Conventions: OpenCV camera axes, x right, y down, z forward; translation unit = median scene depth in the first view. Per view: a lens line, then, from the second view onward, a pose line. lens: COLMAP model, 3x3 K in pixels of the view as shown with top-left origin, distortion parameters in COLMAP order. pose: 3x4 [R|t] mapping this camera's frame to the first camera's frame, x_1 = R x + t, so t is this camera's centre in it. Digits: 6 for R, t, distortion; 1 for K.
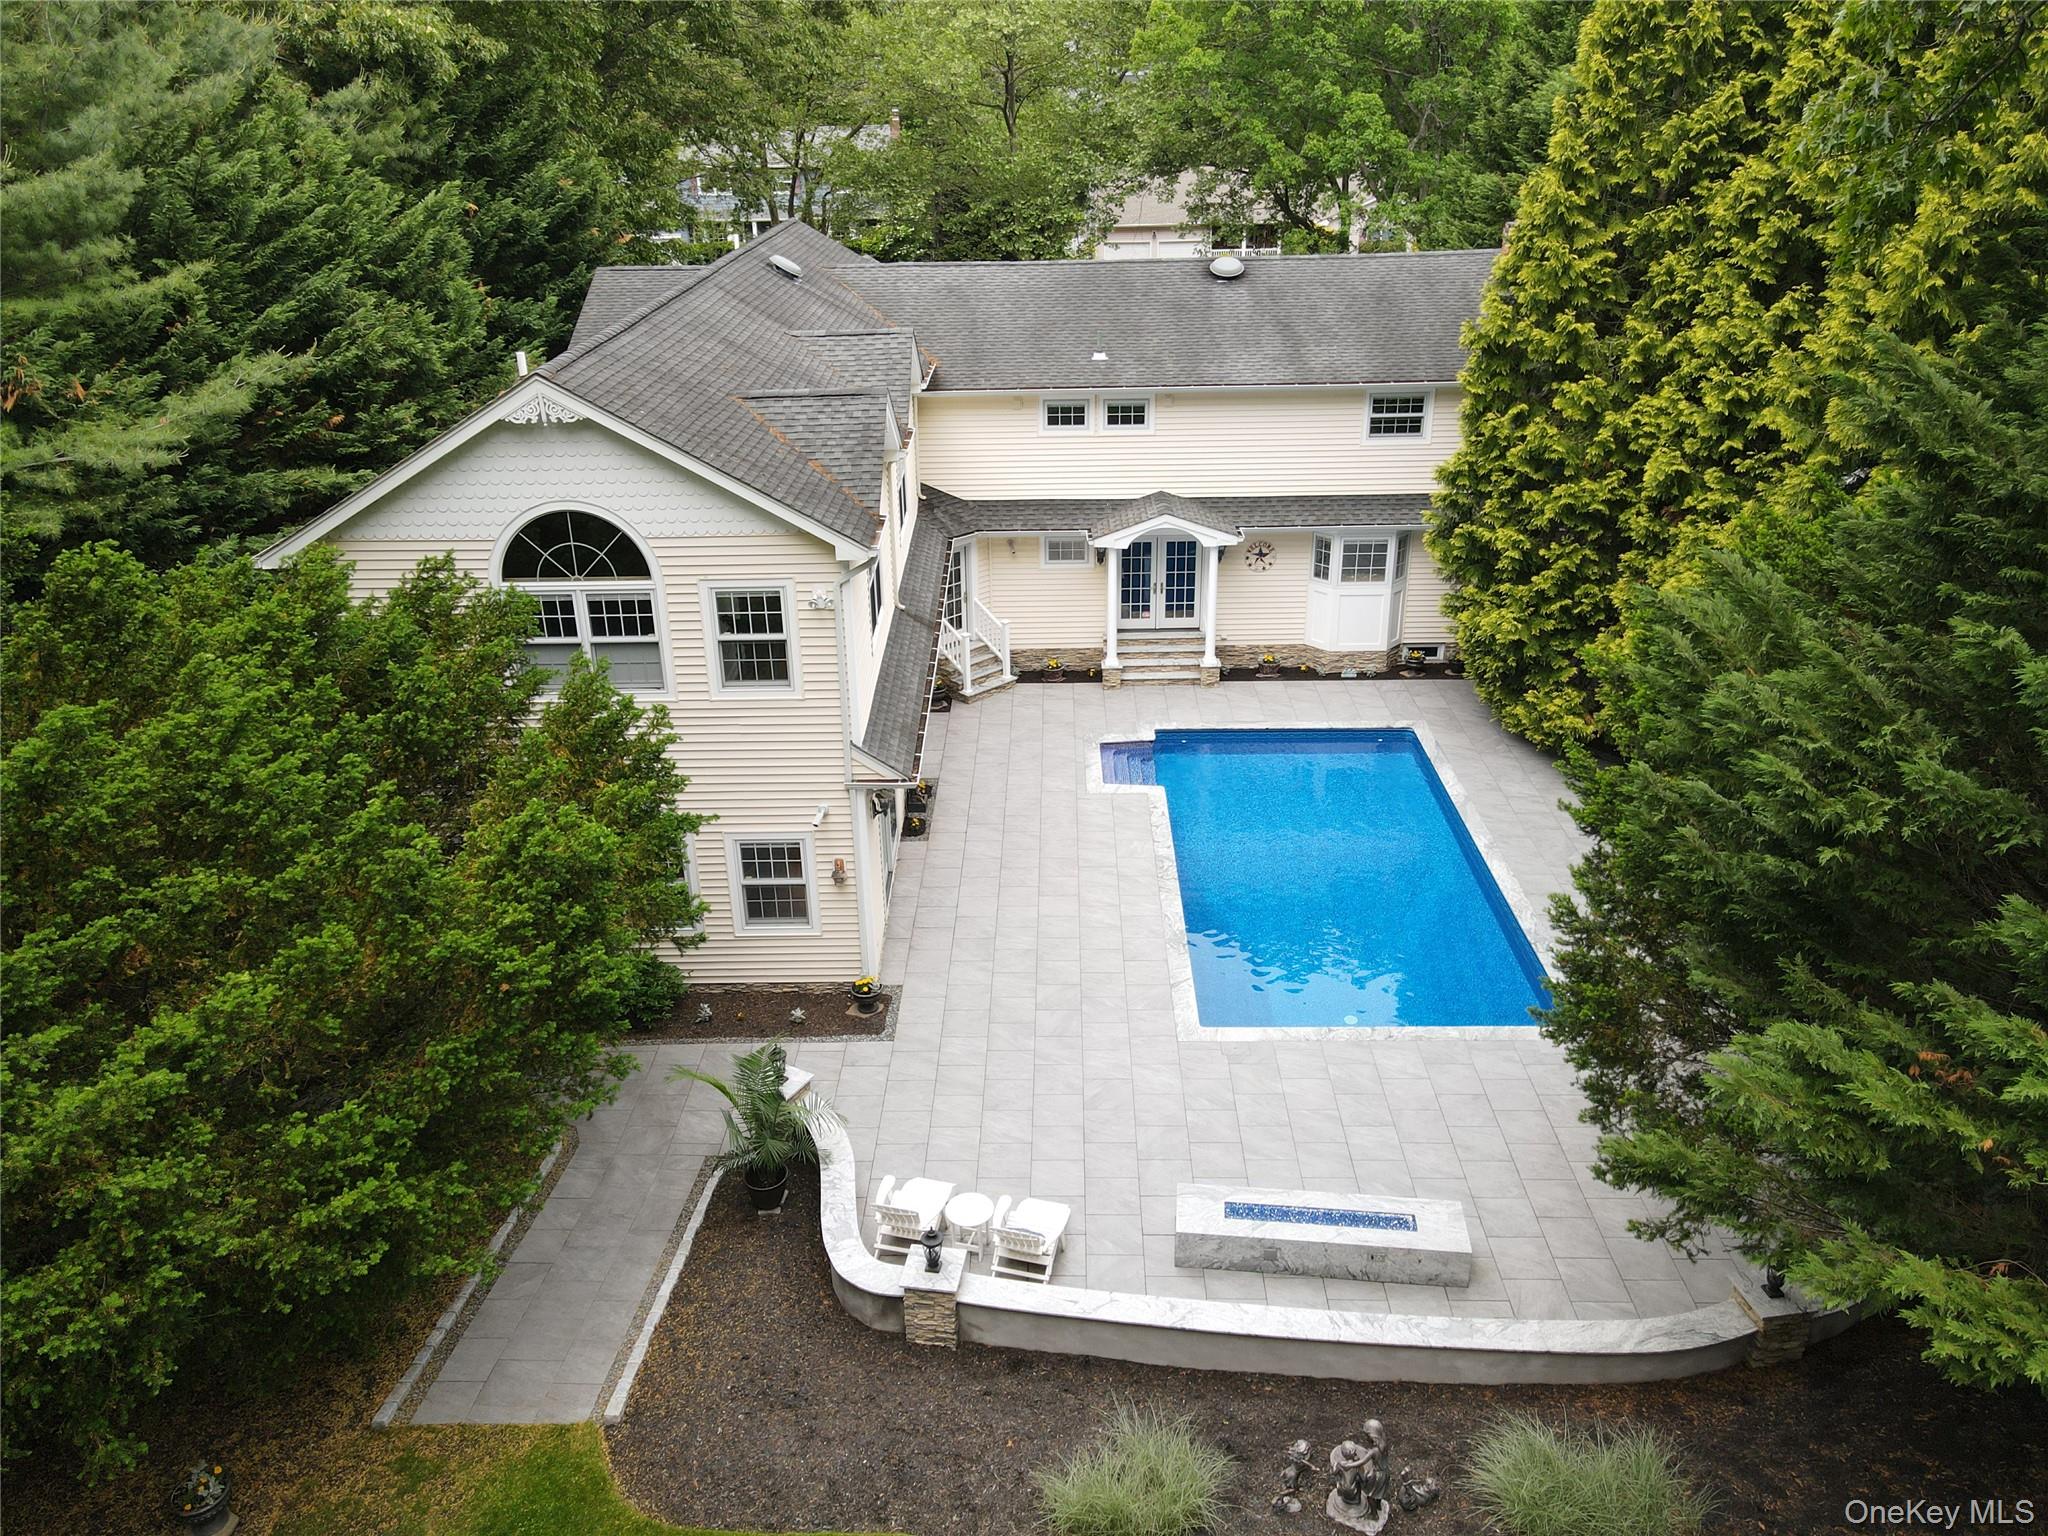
lens RADIAL K [[1486.8, 0, 1013.3], [0, 1486.8, 766.7], [0, 0, 1]] dist [-0.010214, 0.051326]
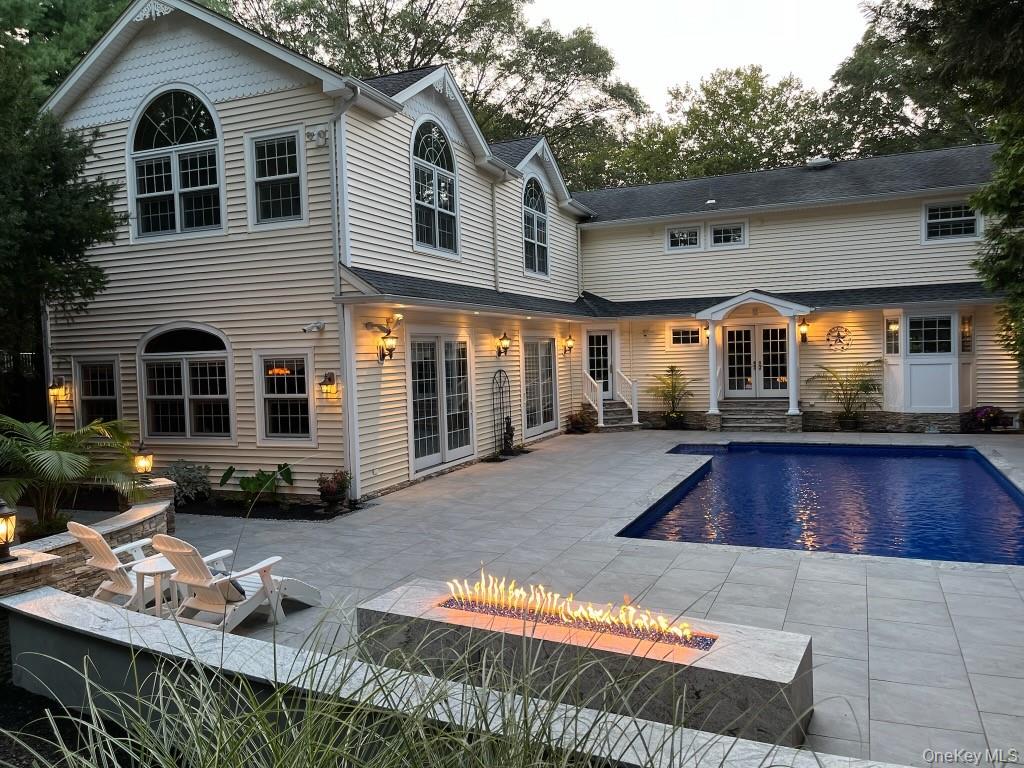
lens RADIAL K [[771.0, 0, 507.7], [0, 771.0, 391.2], [0, 0, 1]] dist [0.028354, -0.007381]
pose [[0.924410, 0.008851, -0.381298, 0.164479], [-0.146551, 0.931225, -0.333680, 0.173403], [0.352121, 0.364337, 0.862131, 0.355196]]
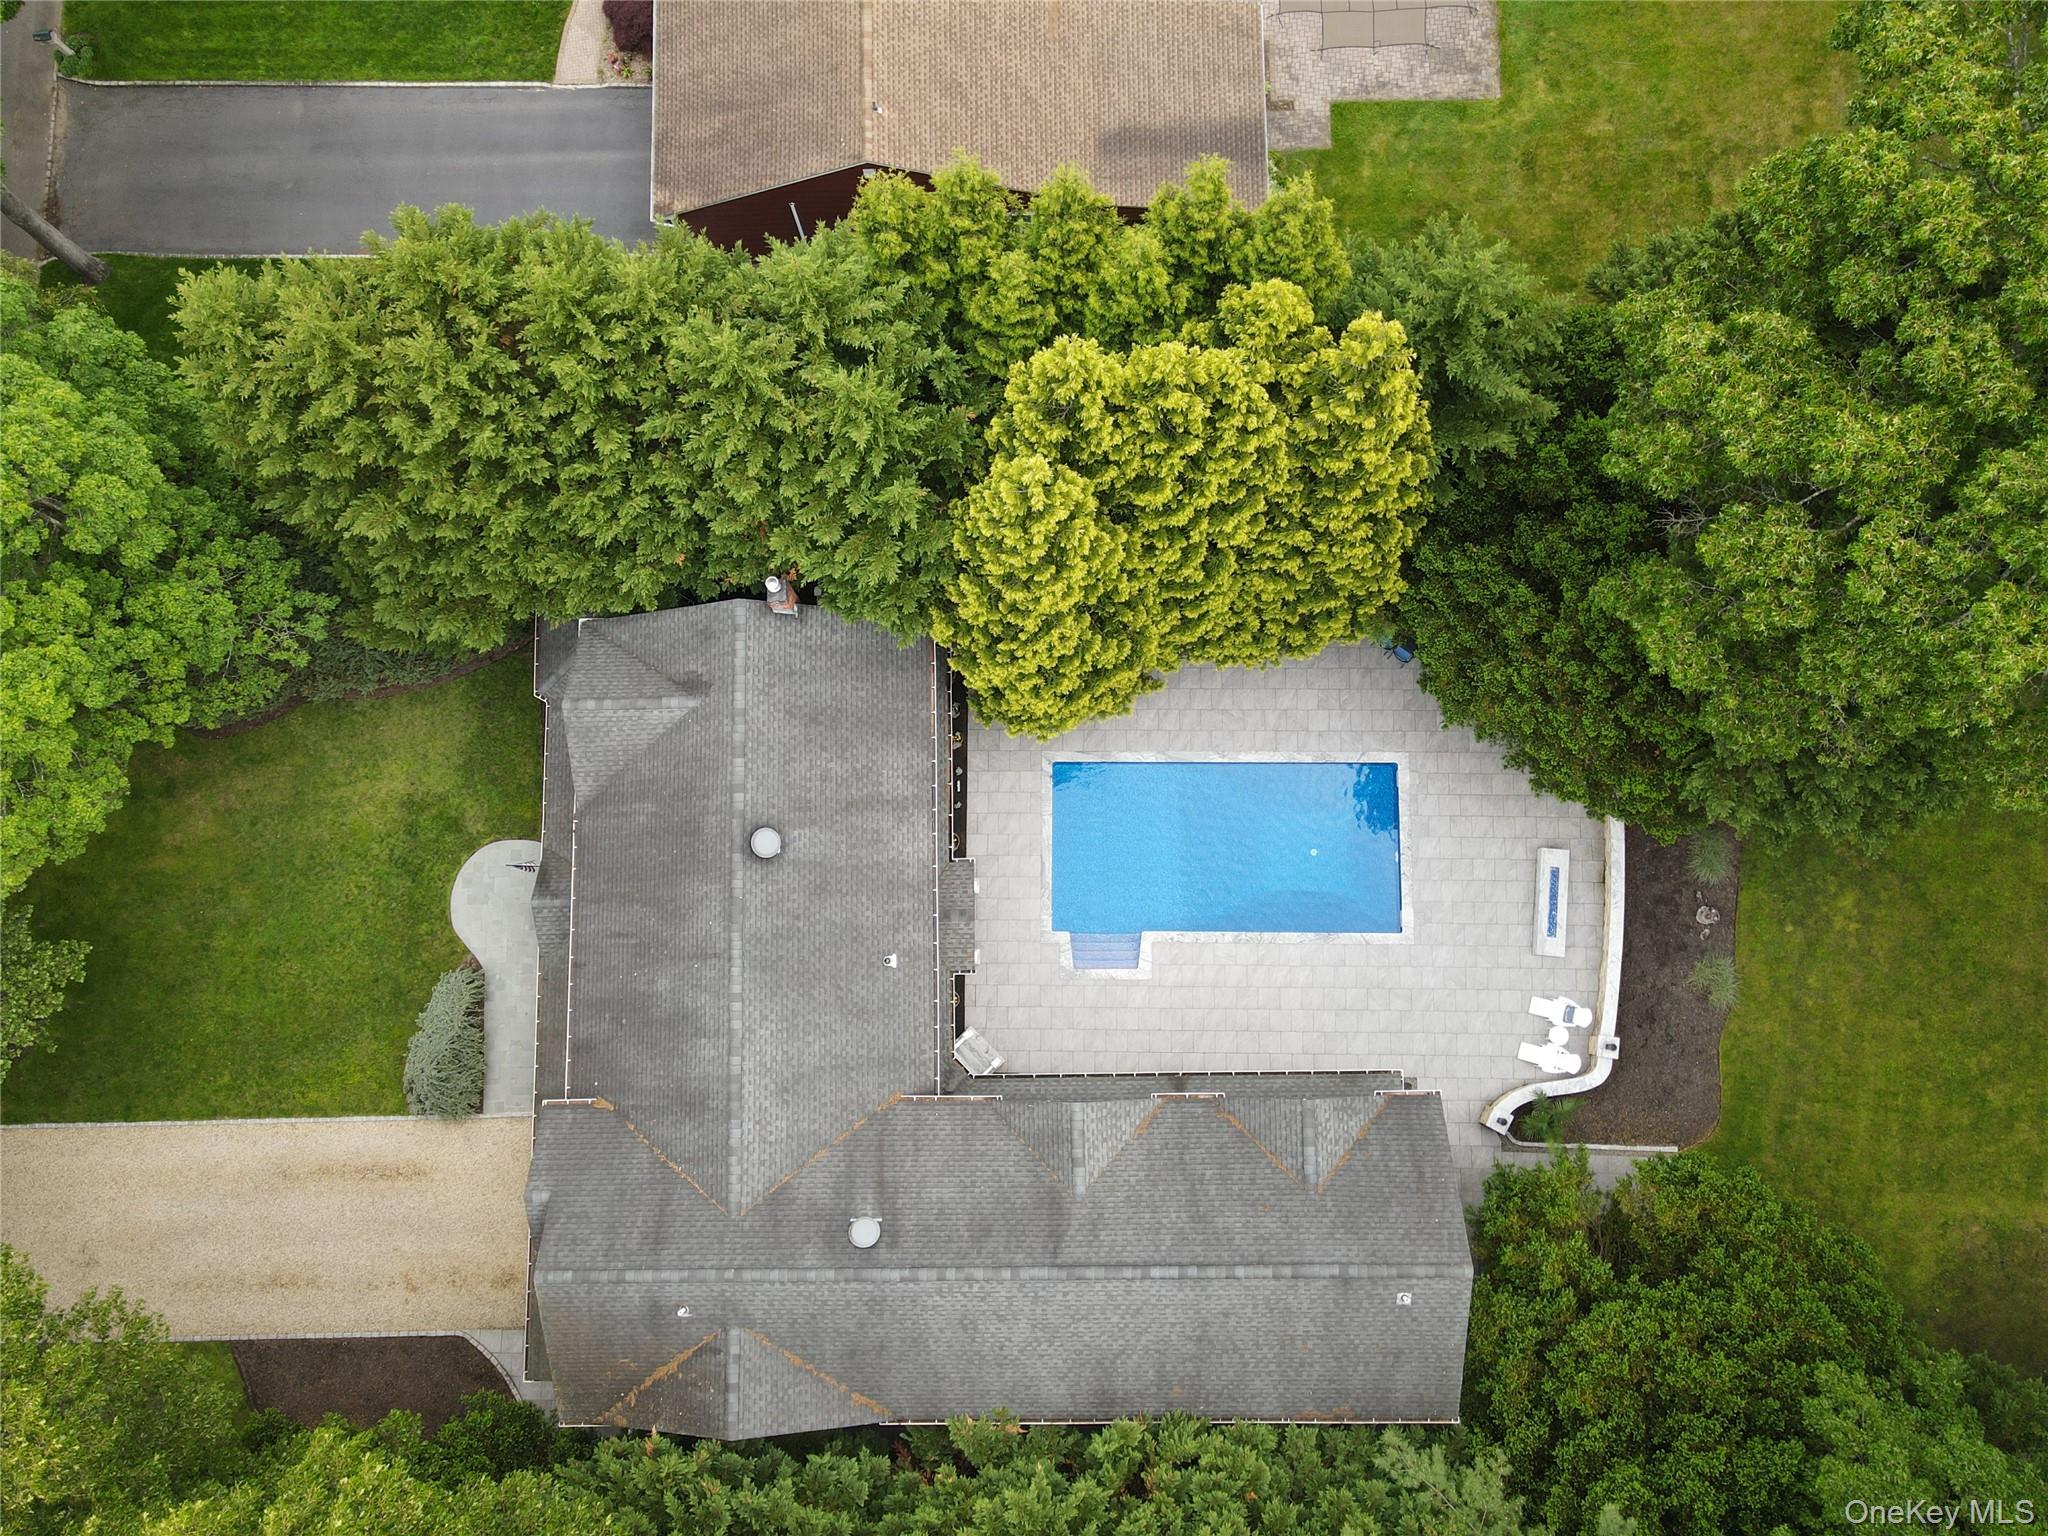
lens RADIAL K [[1486.8, 0, 1013.3], [0, 1486.8, 766.7], [0, 0, 1]] dist [-0.010214, 0.051326]
pose [[-0.017763, -0.986107, 0.165158, 0.011725], [0.453916, 0.139227, 0.880100, -1.344171], [-0.890867, 0.090601, 0.445137, 0.347182]]
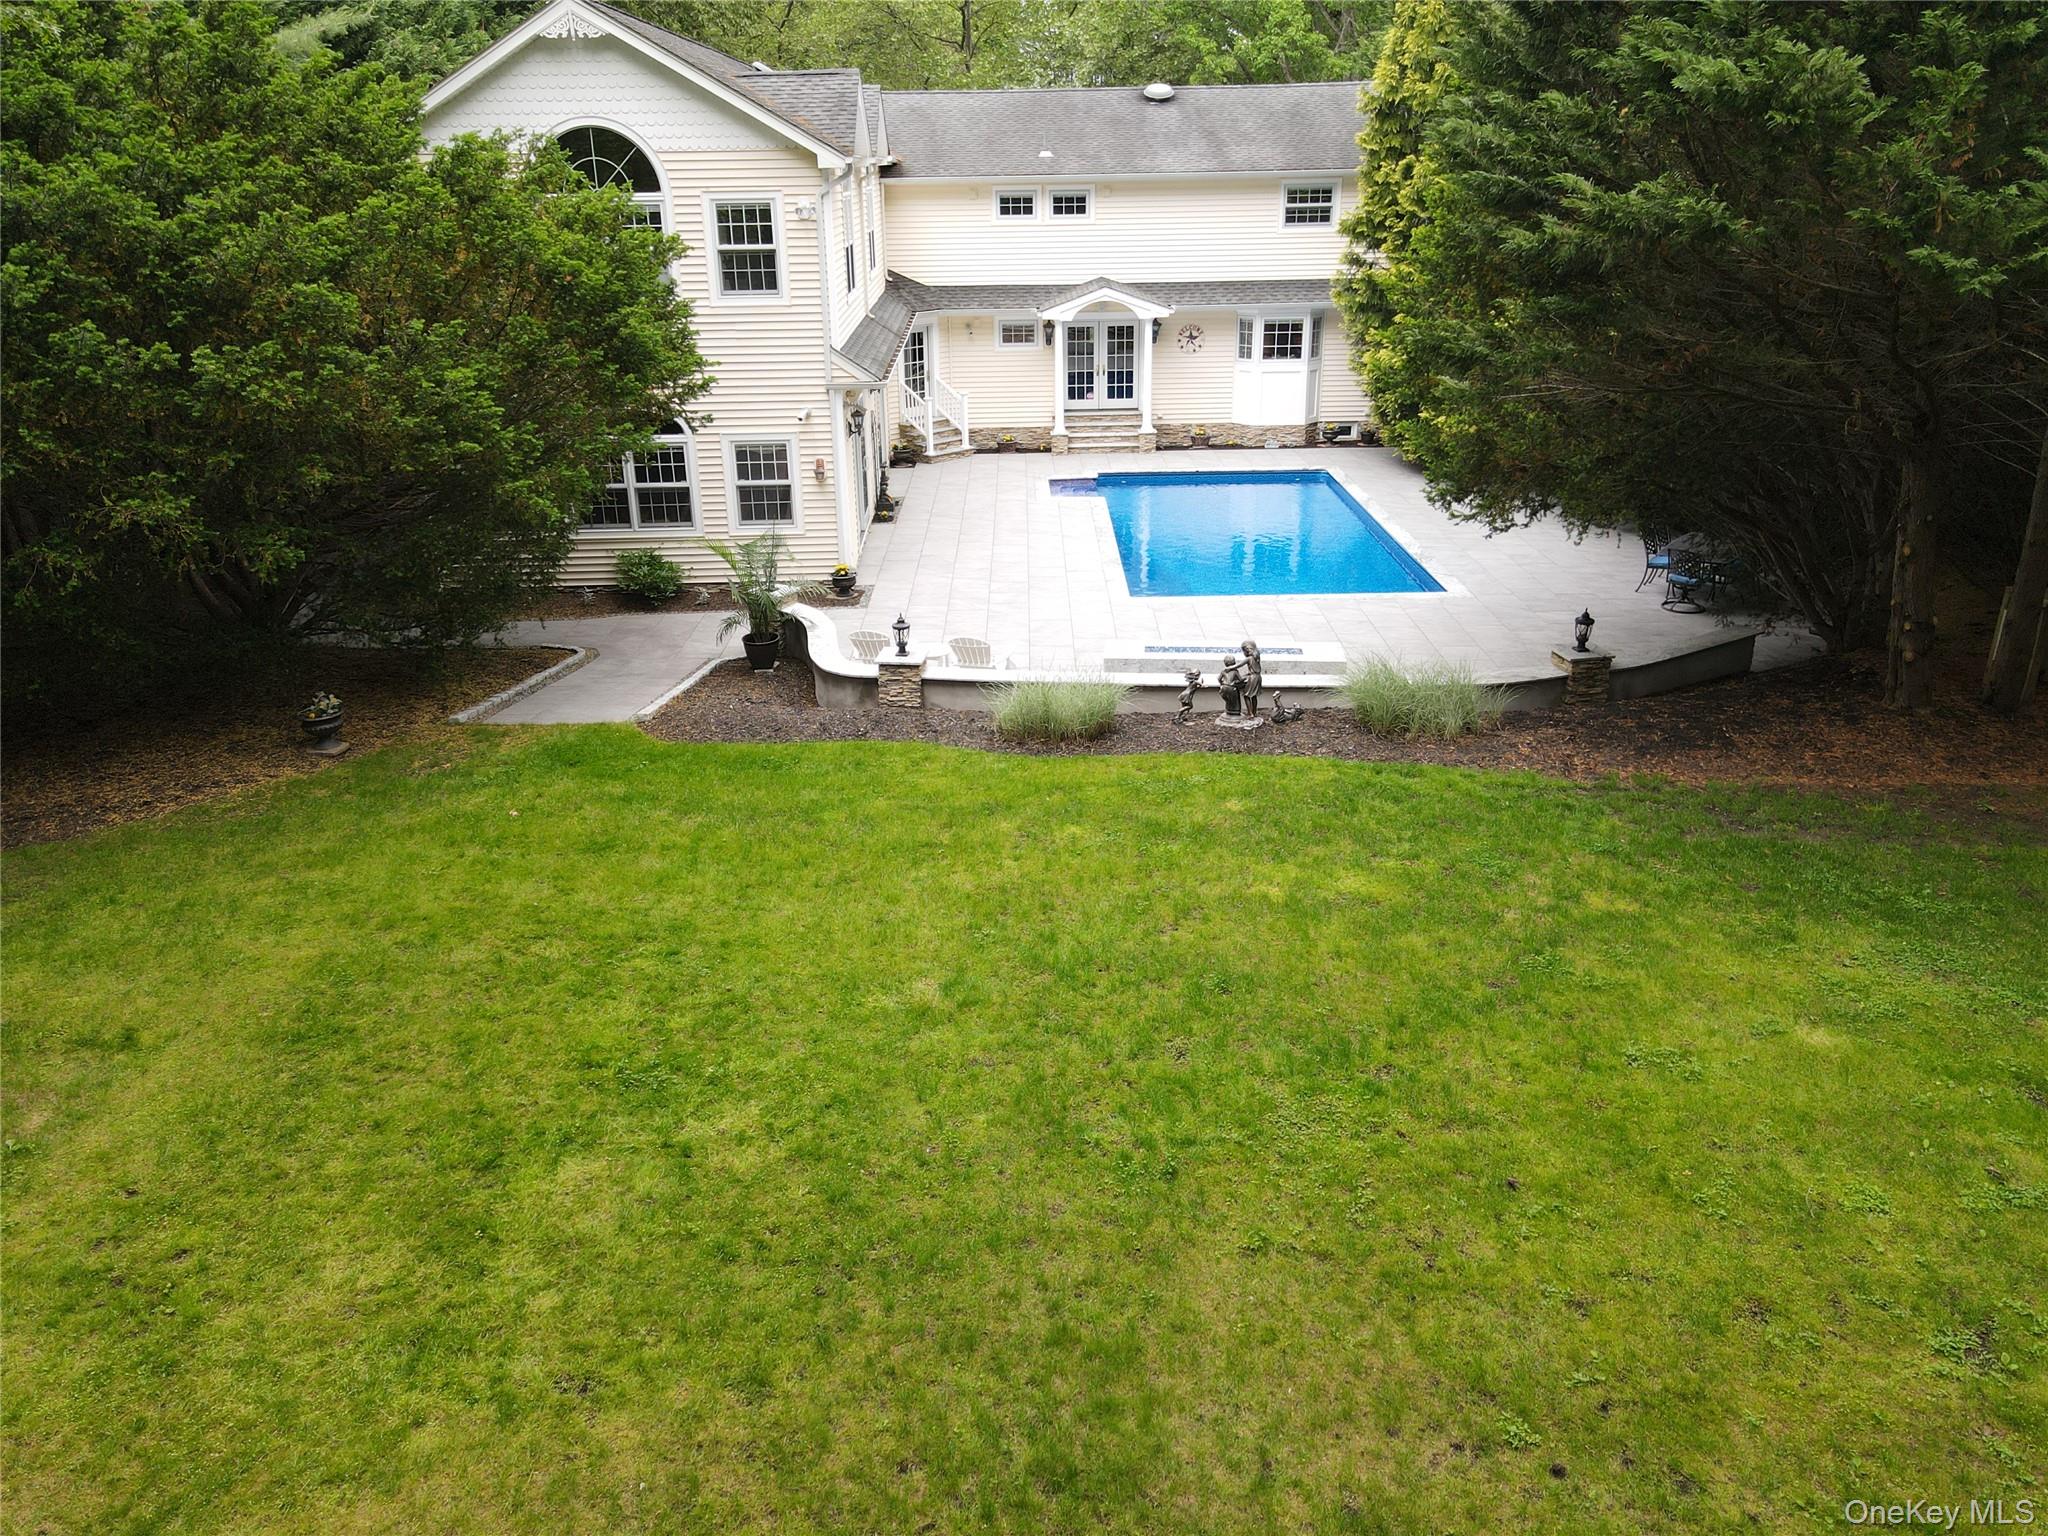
lens RADIAL K [[1486.8, 0, 1013.3], [0, 1486.8, 766.7], [0, 0, 1]] dist [-0.010214, 0.051326]
pose [[0.999692, -0.007534, 0.023653, 0.003436], [0.008577, 0.998980, -0.044323, 0.239535], [-0.023295, 0.044512, 0.998737, -0.106183]]
